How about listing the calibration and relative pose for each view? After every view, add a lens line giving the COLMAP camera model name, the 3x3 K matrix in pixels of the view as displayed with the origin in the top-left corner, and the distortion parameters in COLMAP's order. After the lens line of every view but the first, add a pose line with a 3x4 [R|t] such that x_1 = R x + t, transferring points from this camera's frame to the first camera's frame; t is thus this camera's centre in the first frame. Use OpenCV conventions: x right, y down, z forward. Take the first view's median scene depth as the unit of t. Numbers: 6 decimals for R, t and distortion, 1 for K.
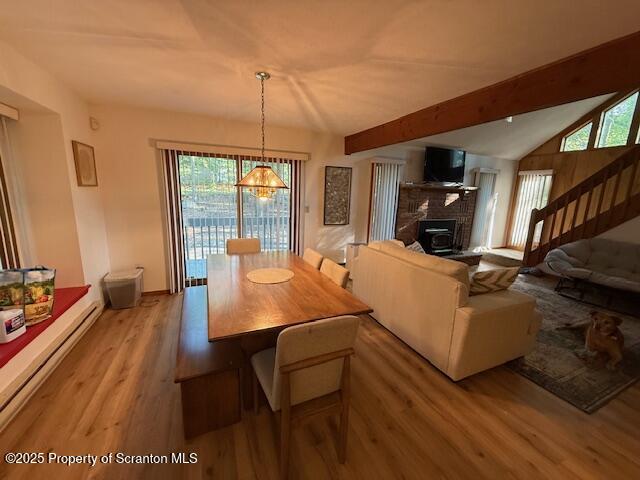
lens RADIAL K [[256.9, 0, 320.2], [0, 256.9, 240.6], [0, 0, 1]] dist [-0.001482, -0.000011]
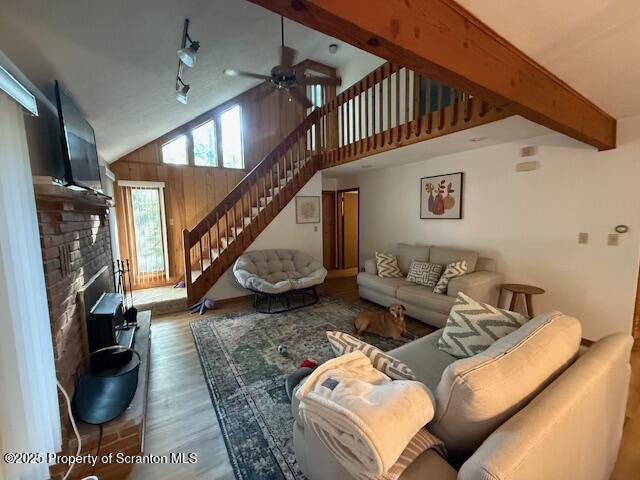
lens RADIAL K [[256.9, 0, 318.4], [0, 256.9, 238.4], [0, 0, 1]] dist [-0.001482, -0.000011]
pose [[-0.131957, -0.116105, 0.984432, -0.009242], [0.189786, 0.971785, 0.140053, -0.146079], [-0.972918, 0.205312, -0.106199, 0.763573]]
